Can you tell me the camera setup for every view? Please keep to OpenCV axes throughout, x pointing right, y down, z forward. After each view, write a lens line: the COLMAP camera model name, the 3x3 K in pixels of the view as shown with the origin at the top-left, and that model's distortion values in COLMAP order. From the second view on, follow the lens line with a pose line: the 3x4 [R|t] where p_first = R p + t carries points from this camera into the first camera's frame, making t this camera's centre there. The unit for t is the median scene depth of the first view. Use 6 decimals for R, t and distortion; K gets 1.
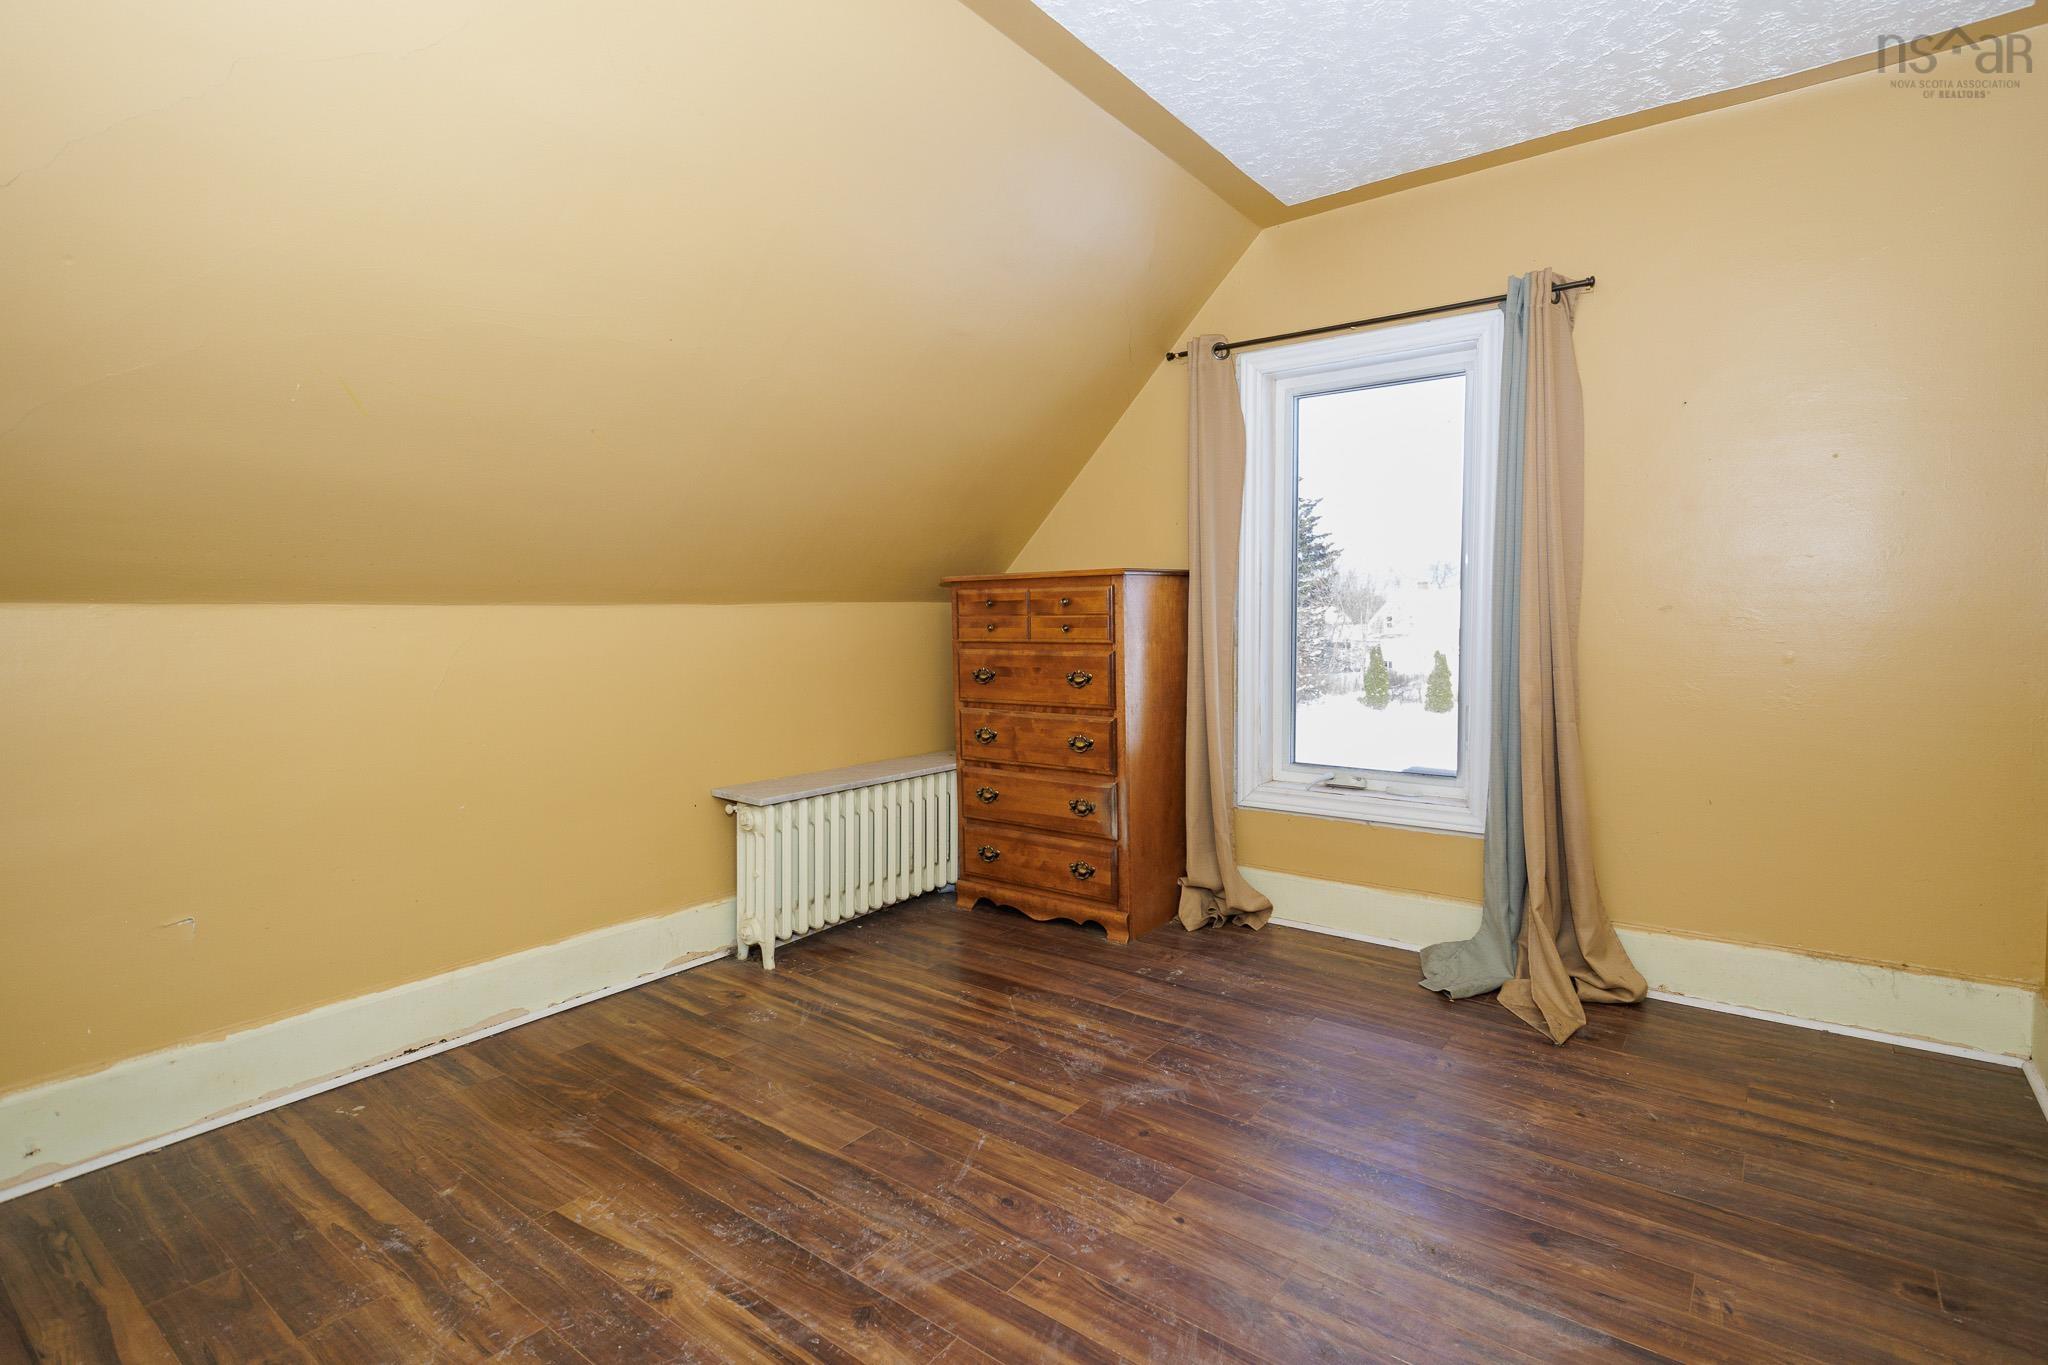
lens RADIAL K [[1006.6, 0, 1036.3], [0, 1006.6, 675.8], [0, 0, 1]] dist [0.018005, -0.000462]
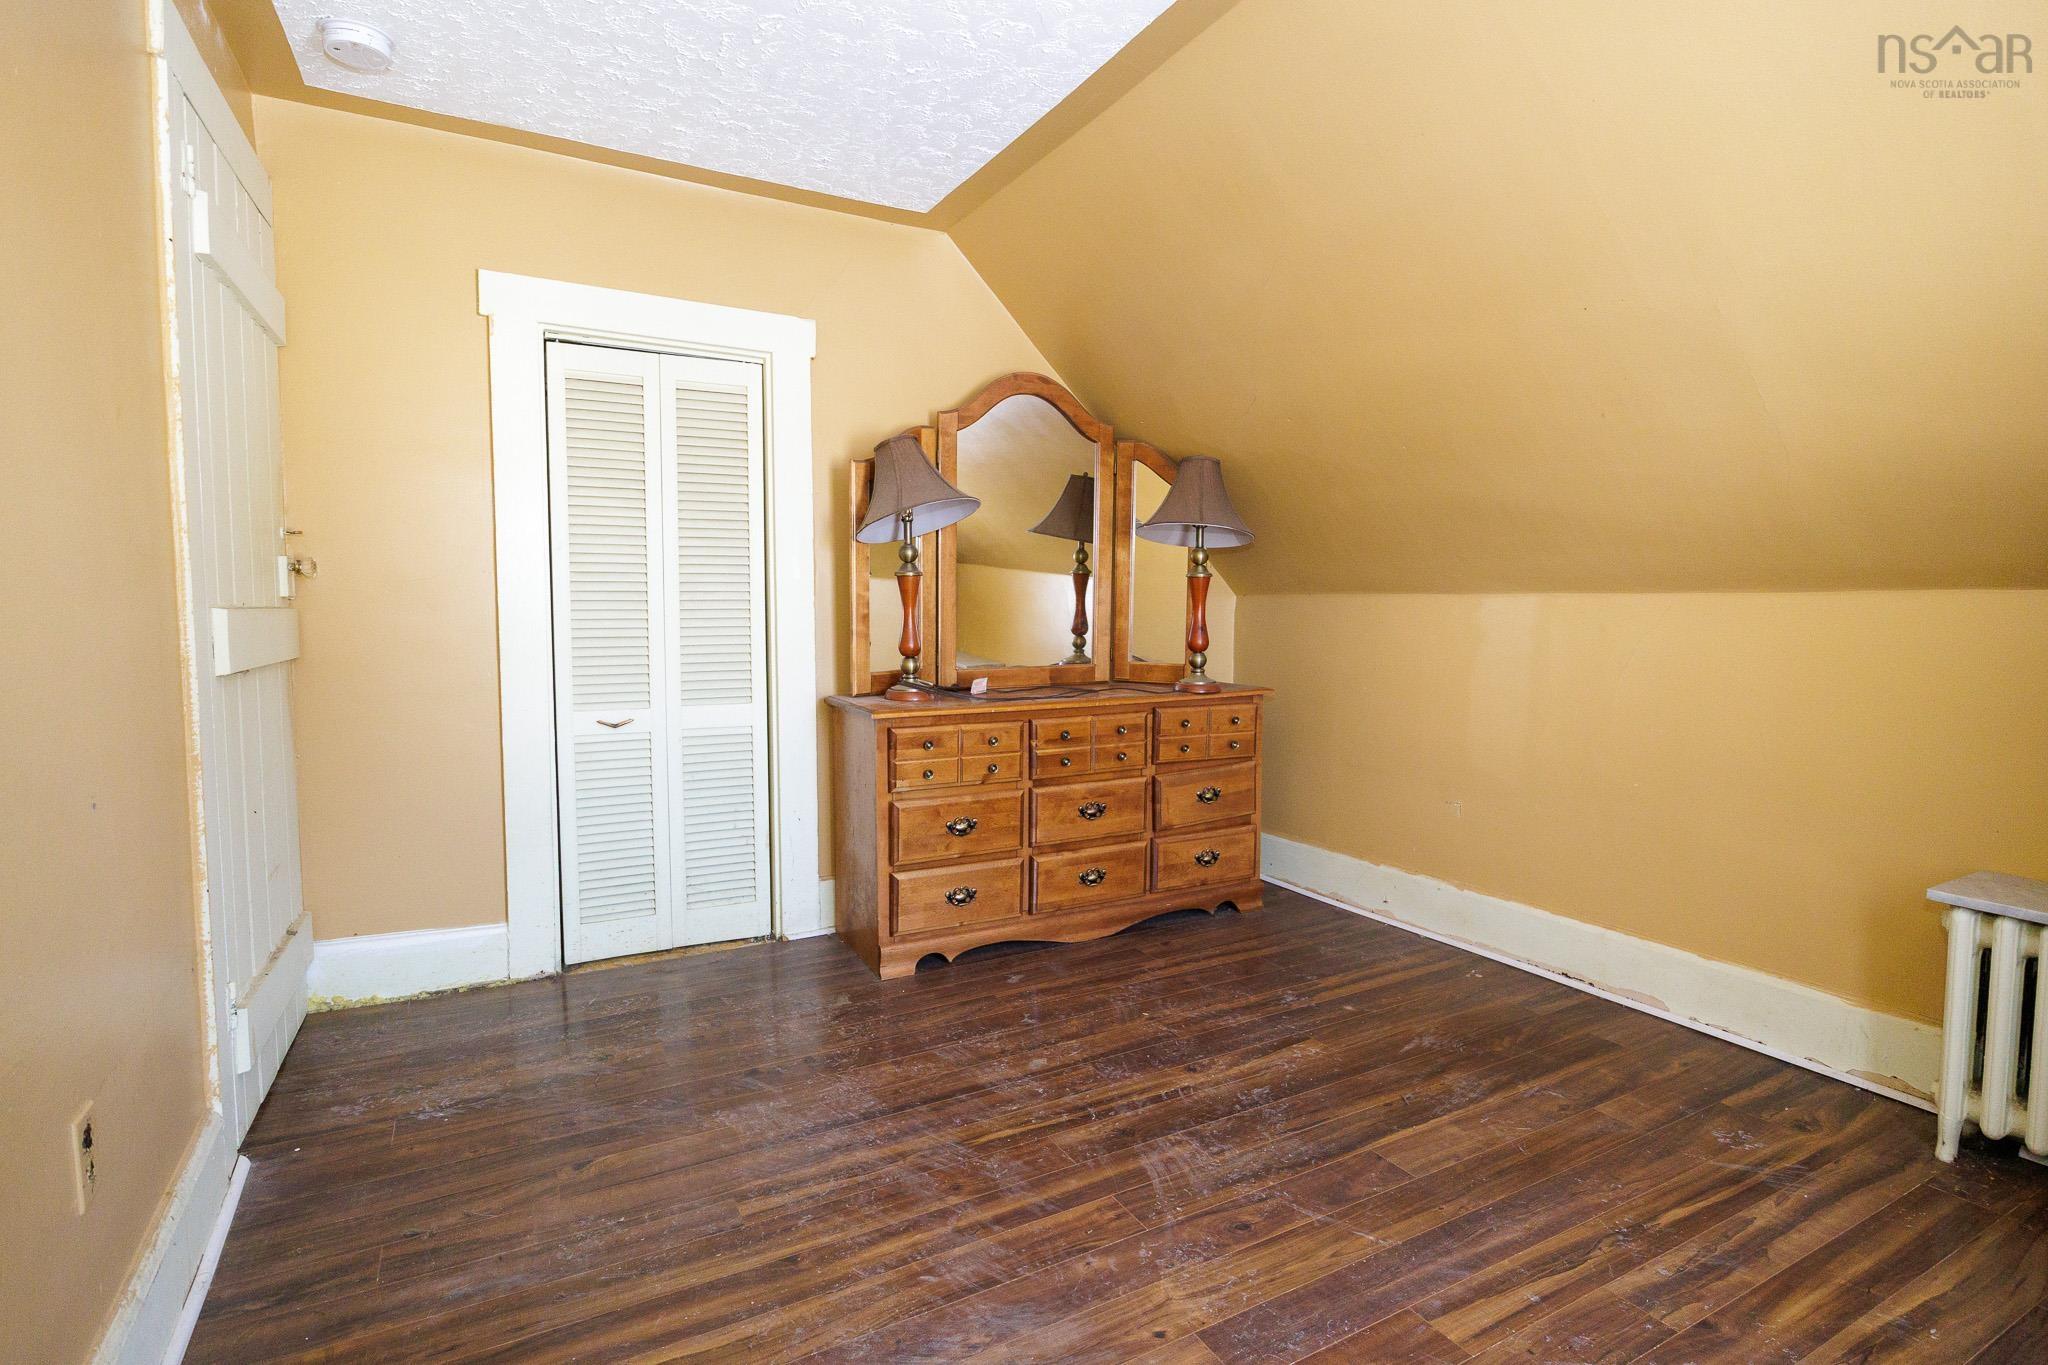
lens RADIAL K [[1006.6, 0, 1036.3], [0, 1006.6, 675.8], [0, 0, 1]] dist [0.018005, -0.000462]
pose [[-0.413198, 0.077927, -0.907301, 0.786118], [-0.047058, 0.993173, 0.106734, -0.082773], [0.909424, 0.086798, -0.406710, 1.036516]]
